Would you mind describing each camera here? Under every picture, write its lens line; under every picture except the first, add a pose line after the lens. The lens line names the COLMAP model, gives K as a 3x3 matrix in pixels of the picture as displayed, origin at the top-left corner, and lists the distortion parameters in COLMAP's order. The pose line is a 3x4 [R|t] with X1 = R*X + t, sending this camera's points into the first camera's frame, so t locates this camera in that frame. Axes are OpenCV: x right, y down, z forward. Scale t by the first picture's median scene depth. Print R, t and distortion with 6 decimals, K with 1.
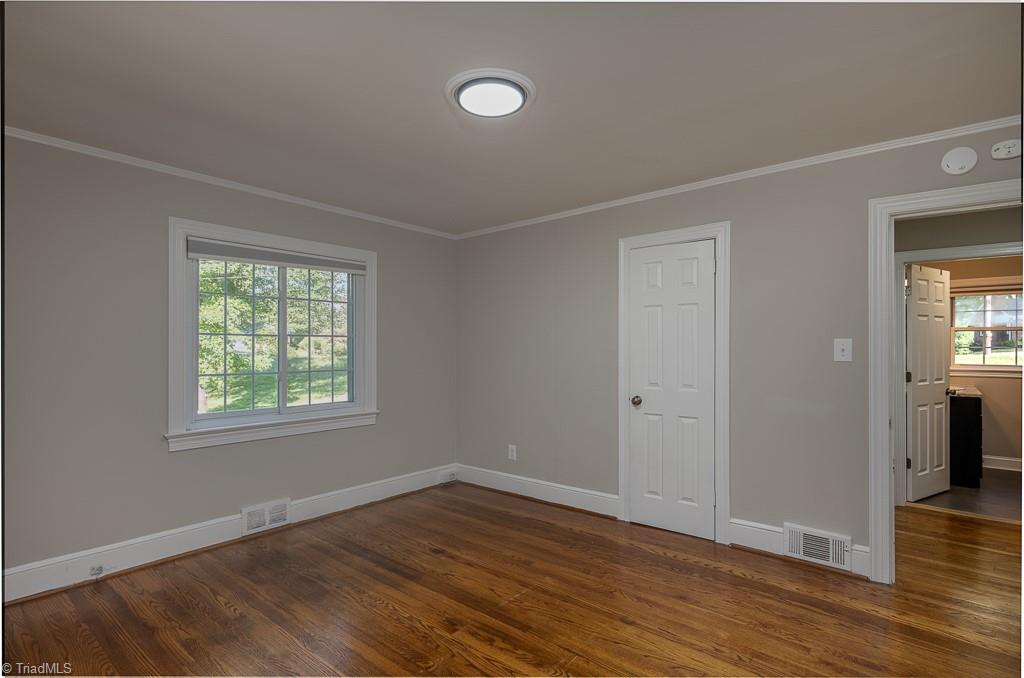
lens RADIAL K [[493.5, 0, 512.0], [0, 493.5, 339.0], [0, 0, 1]] dist [-0.001253, -0.000038]
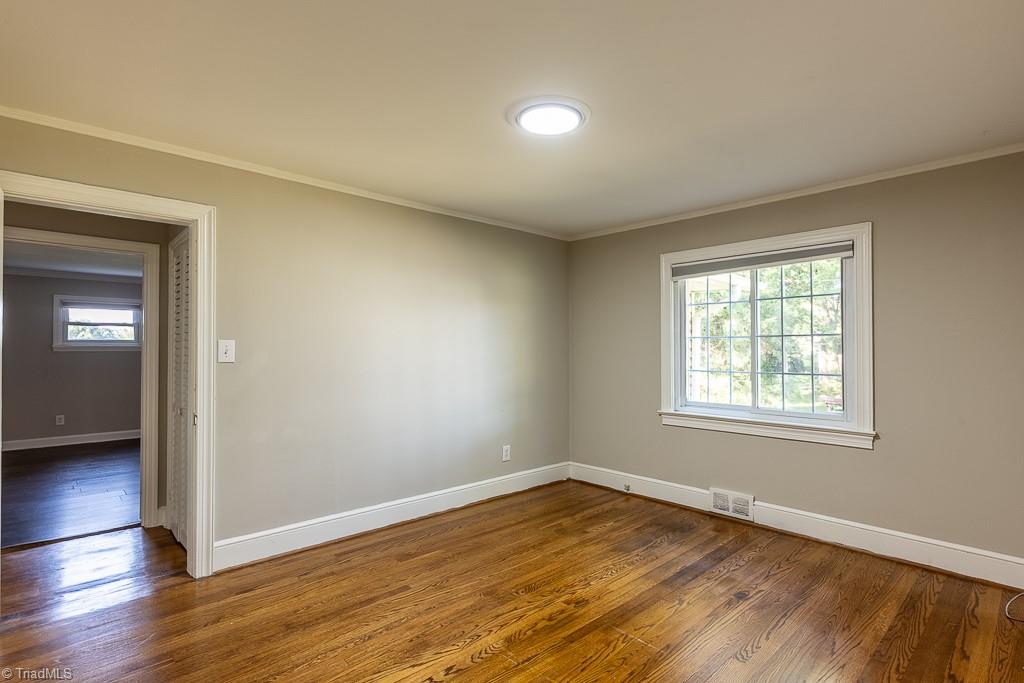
lens RADIAL K [[503.6, 0, 512.0], [0, 503.6, 341.5], [0, 0, 1]] dist [-0.002941, -0.000923]
pose [[-0.116308, -0.013864, -0.993116, 0.784158], [0.019126, 0.999686, -0.016196, 0.012257], [0.993029, -0.020878, -0.116006, 0.773457]]
